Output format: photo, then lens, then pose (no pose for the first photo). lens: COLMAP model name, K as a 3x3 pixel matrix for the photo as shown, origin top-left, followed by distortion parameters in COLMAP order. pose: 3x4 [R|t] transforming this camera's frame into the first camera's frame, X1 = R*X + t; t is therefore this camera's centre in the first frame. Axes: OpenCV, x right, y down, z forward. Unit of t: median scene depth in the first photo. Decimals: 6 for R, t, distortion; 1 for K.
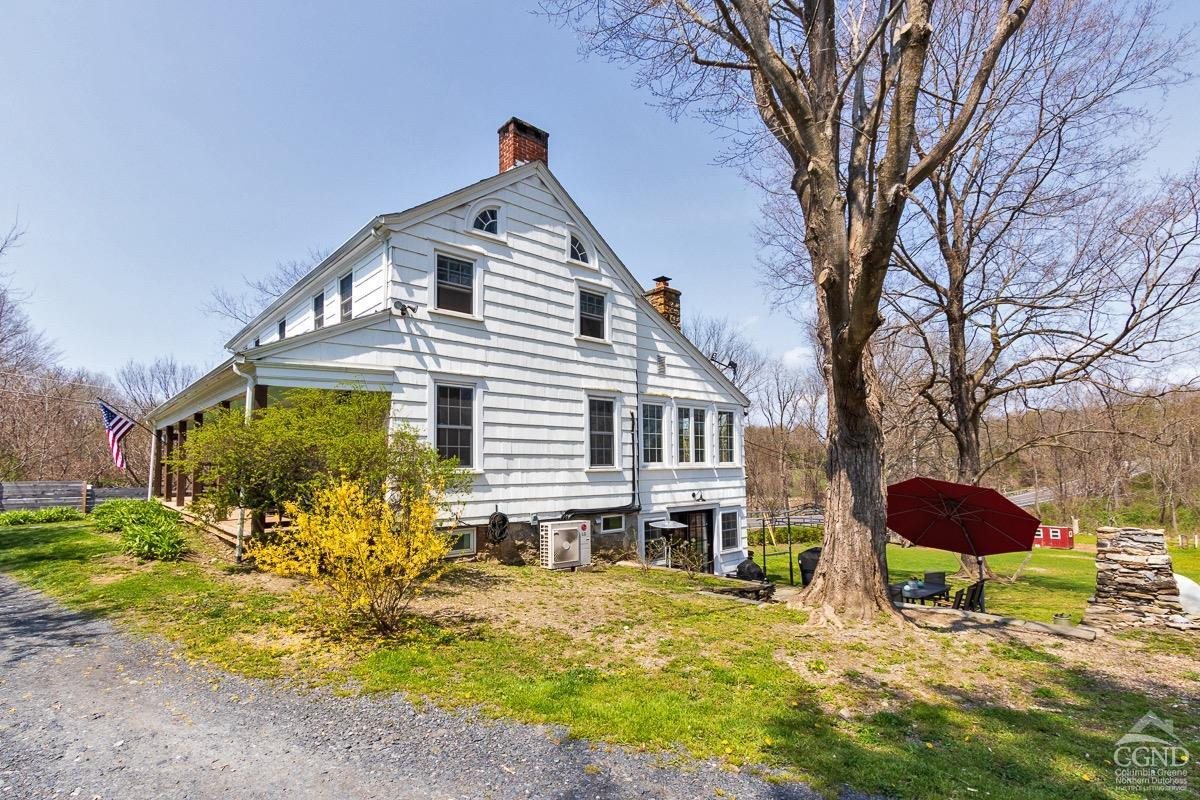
lens RADIAL K [[627.3, 0, 602.2], [0, 627.3, 411.1], [0, 0, 1]] dist [0.004529, 0.000591]
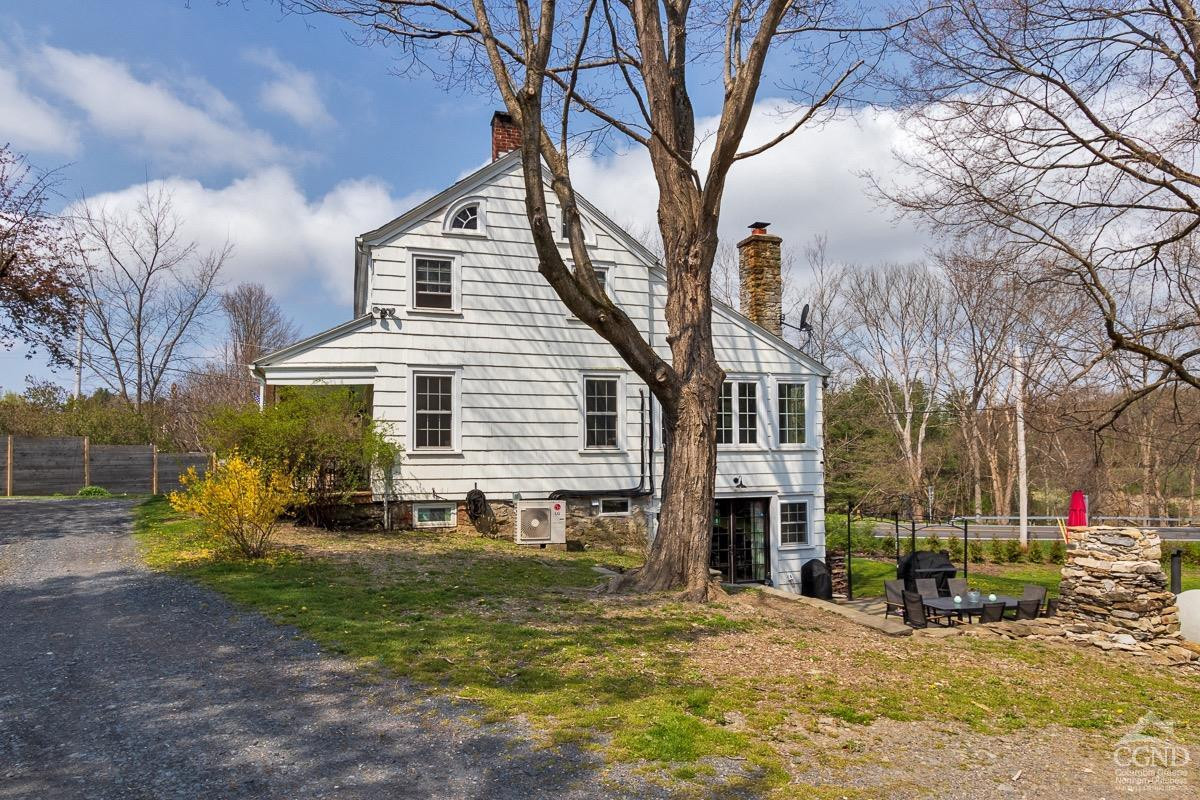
lens RADIAL K [[818.5, 0, 537.9], [0, 818.5, 399.0], [0, 0, 1]] dist [-0.002524, -0.001741]
pose [[0.885799, -0.024106, -0.463442, 0.578983], [0.037068, 0.999134, 0.018881, -0.017085], [0.462586, -0.033904, 0.885926, -0.196628]]
